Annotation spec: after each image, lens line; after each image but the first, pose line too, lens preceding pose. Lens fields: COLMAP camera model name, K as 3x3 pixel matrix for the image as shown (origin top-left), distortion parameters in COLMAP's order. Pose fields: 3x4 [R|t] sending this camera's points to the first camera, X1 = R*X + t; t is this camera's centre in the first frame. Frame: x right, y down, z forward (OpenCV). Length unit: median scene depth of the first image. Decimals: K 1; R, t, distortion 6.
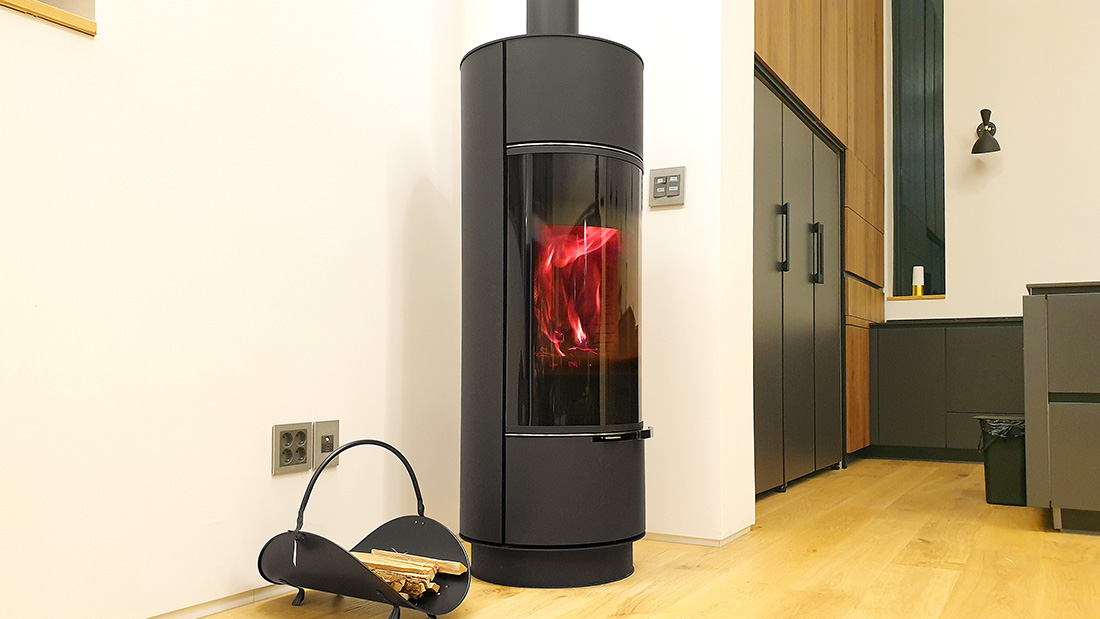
lens RADIAL K [[882.8, 0, 580.0], [0, 882.8, 322.7], [0, 0, 1]] dist [0.048559, -0.055287]
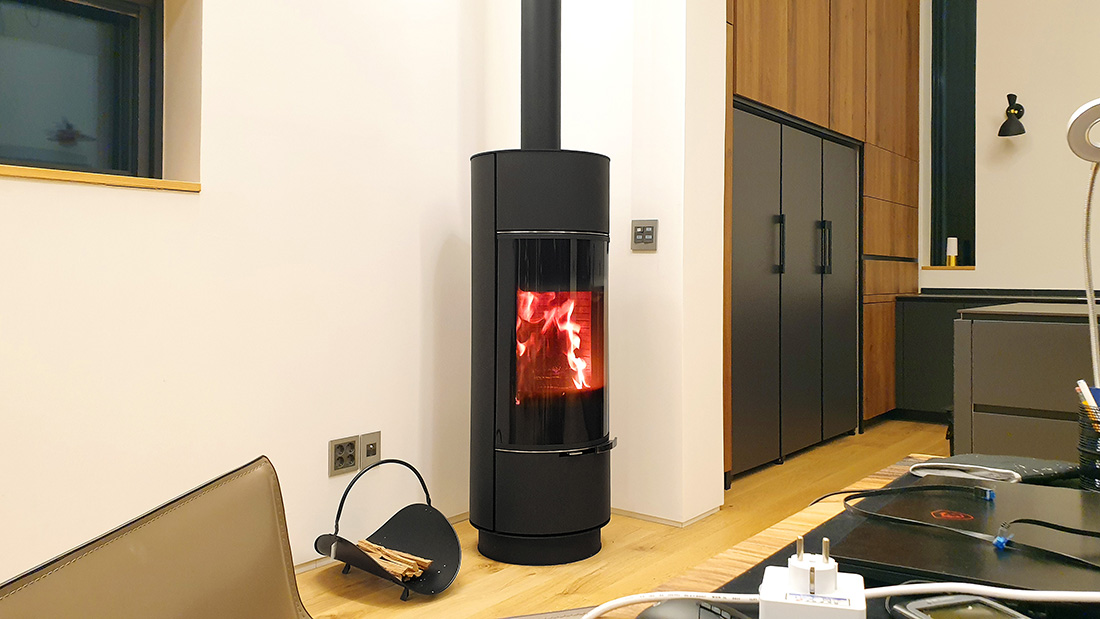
lens RADIAL K [[882.8, 0, 584.0], [0, 882.8, 256.5], [0, 0, 1]] dist [0.048559, -0.055287]
pose [[0.991583, -0.002679, -0.129442, 0.165272], [0.006492, 0.999557, 0.029043, -0.151654], [0.129307, -0.029639, 0.991162, -0.226279]]
